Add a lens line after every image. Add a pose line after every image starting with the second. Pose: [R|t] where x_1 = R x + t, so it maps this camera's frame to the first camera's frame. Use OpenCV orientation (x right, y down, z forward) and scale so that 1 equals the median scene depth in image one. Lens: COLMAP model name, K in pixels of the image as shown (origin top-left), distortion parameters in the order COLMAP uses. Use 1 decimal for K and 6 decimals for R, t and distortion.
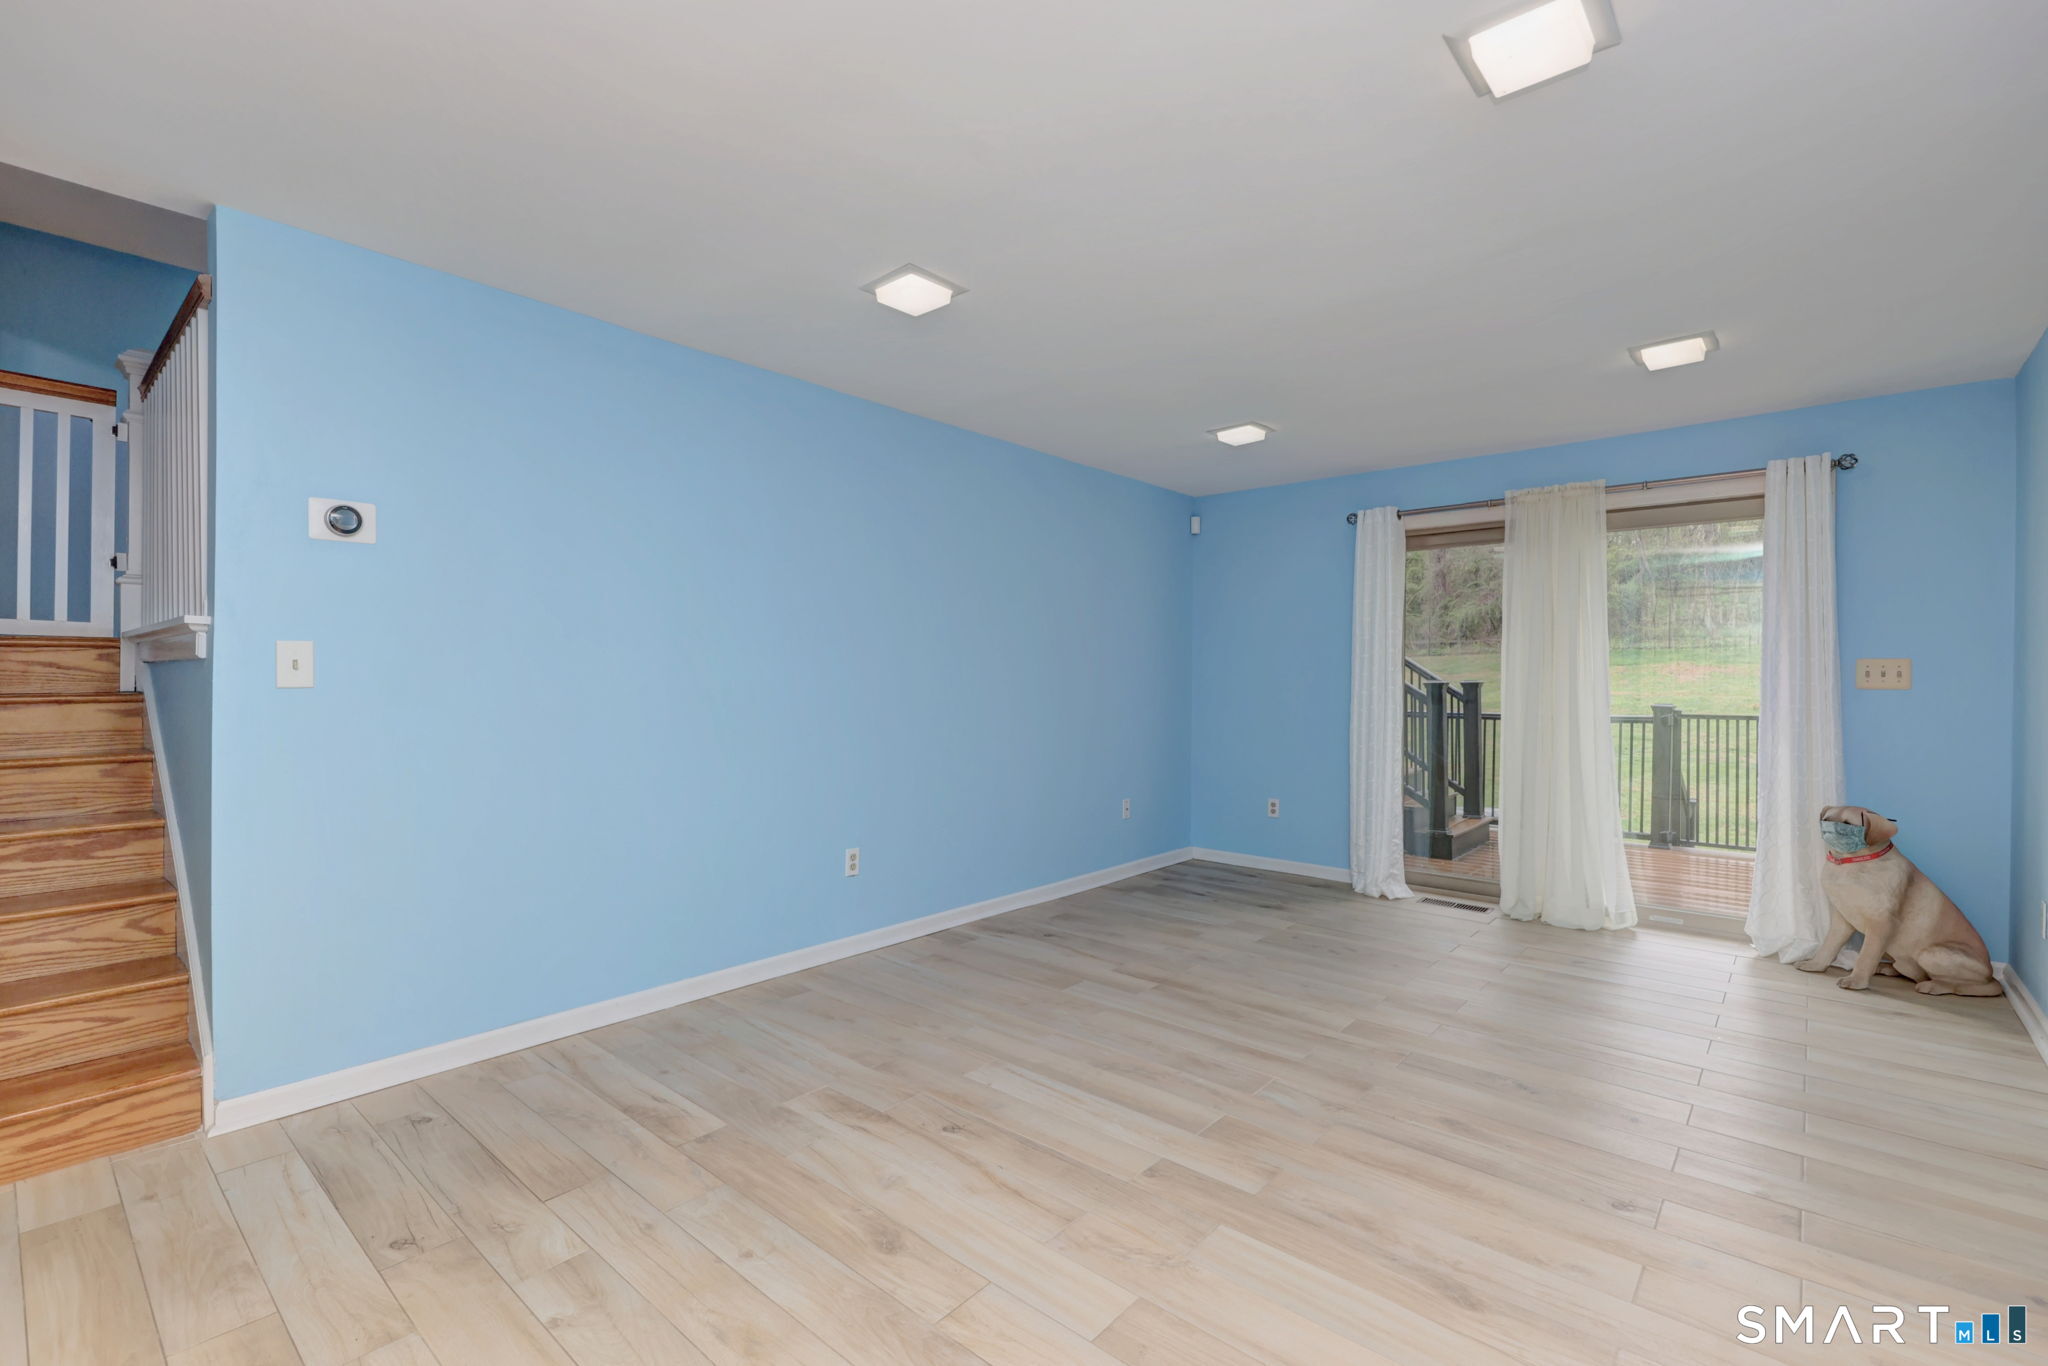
lens RADIAL K [[907.1, 0, 1005.7], [0, 907.1, 680.8], [0, 0, 1]] dist [0.007474, -0.000942]
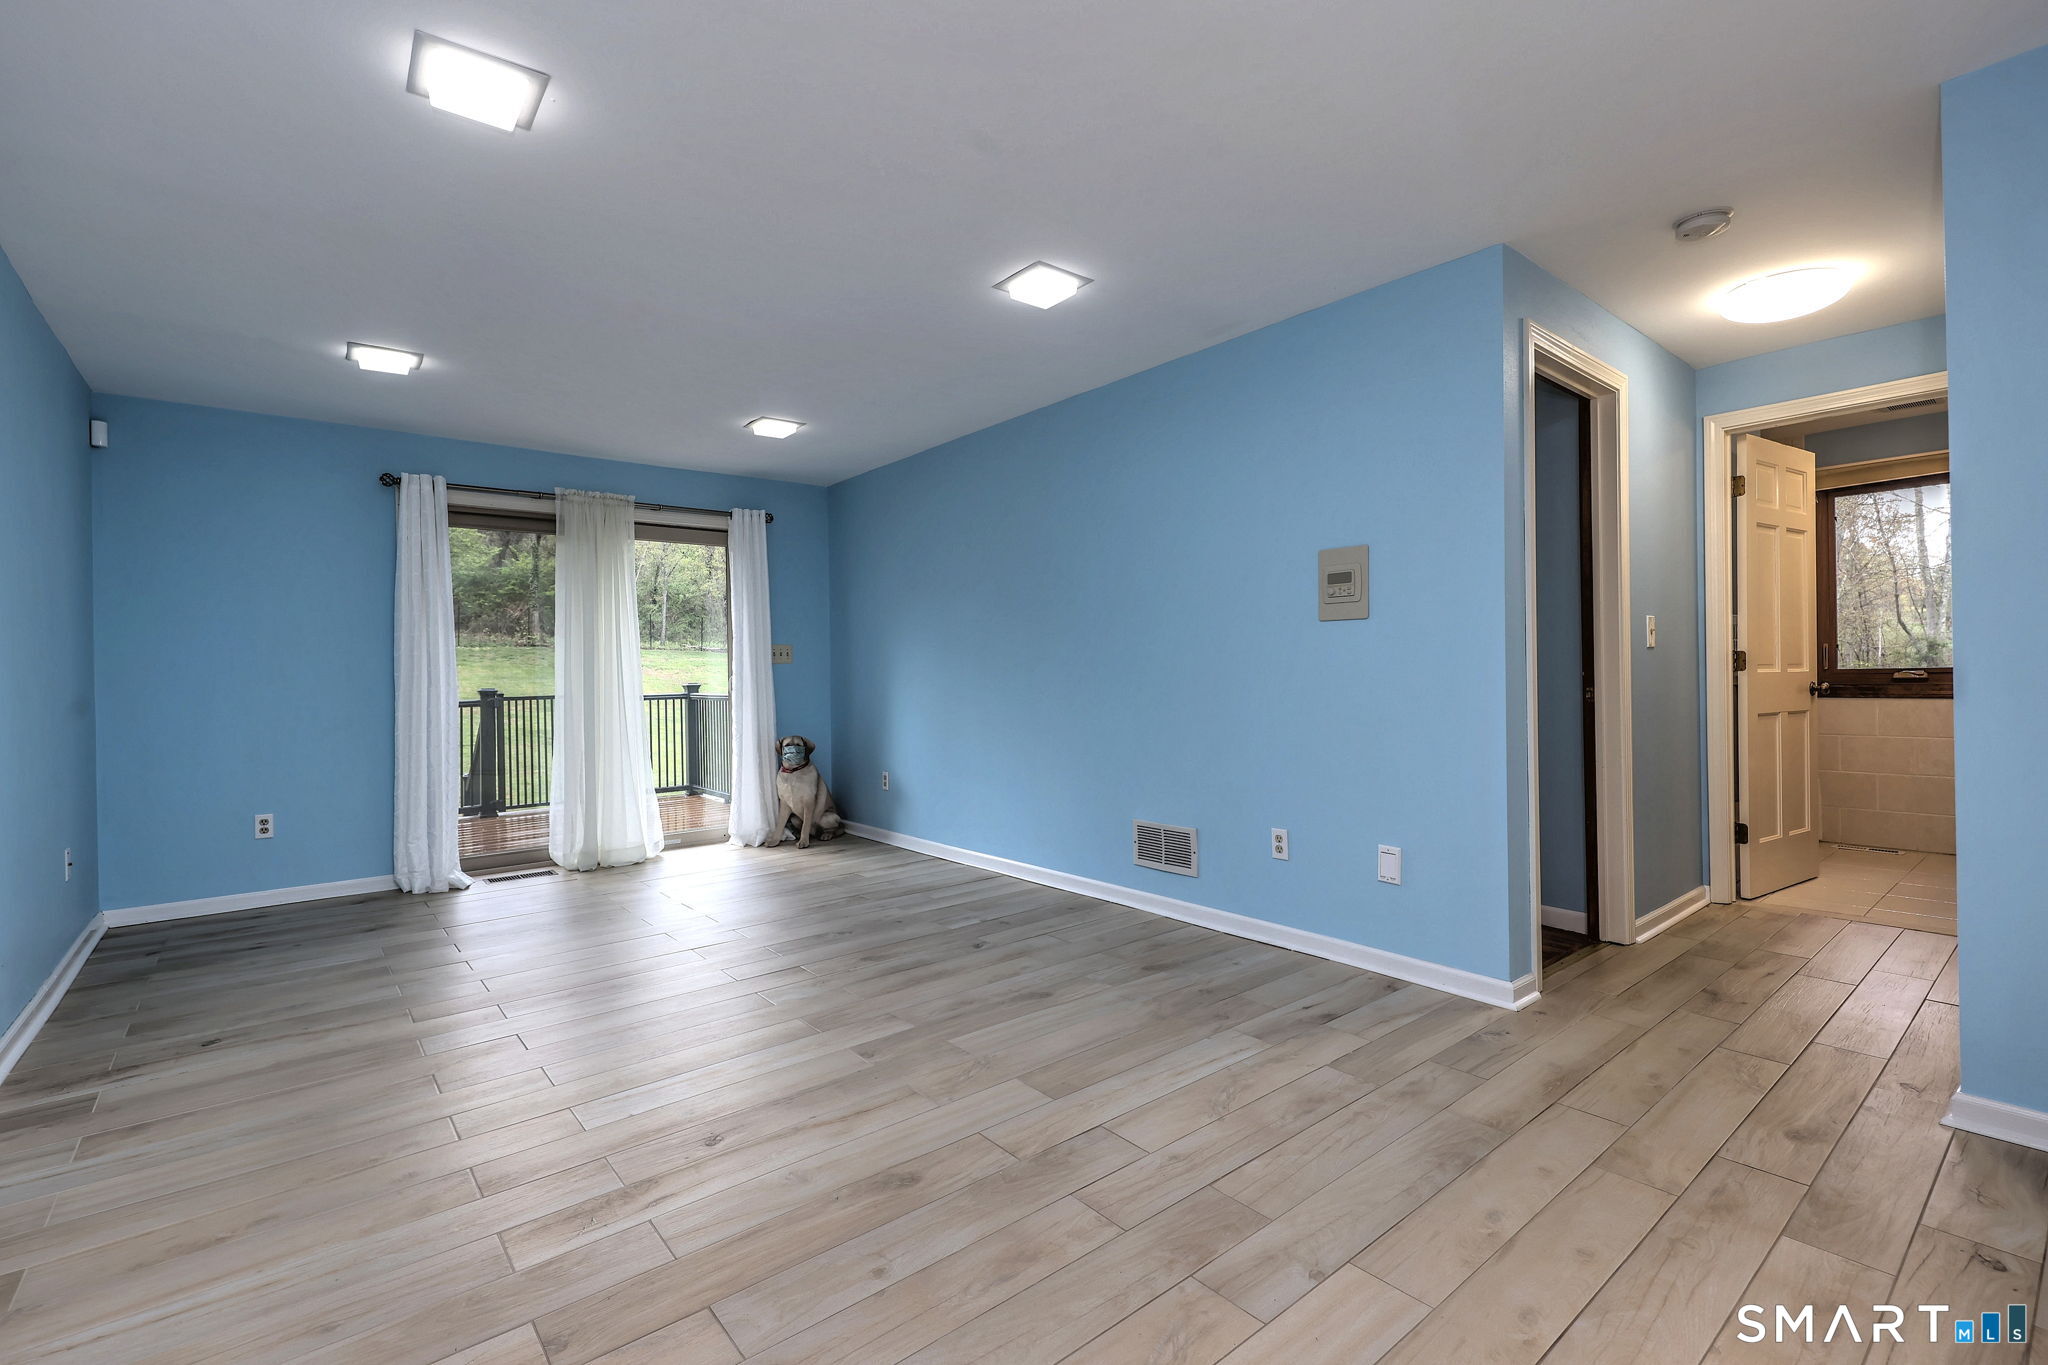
lens RADIAL K [[907.1, 0, 1005.5], [0, 907.1, 671.1], [0, 0, 1]] dist [0.007474, -0.000942]
pose [[0.159016, -0.006011, 0.987258, -0.479722], [0.019583, 0.999804, 0.002933, 0.022148], [-0.987082, 0.018867, 0.159103, 0.310675]]
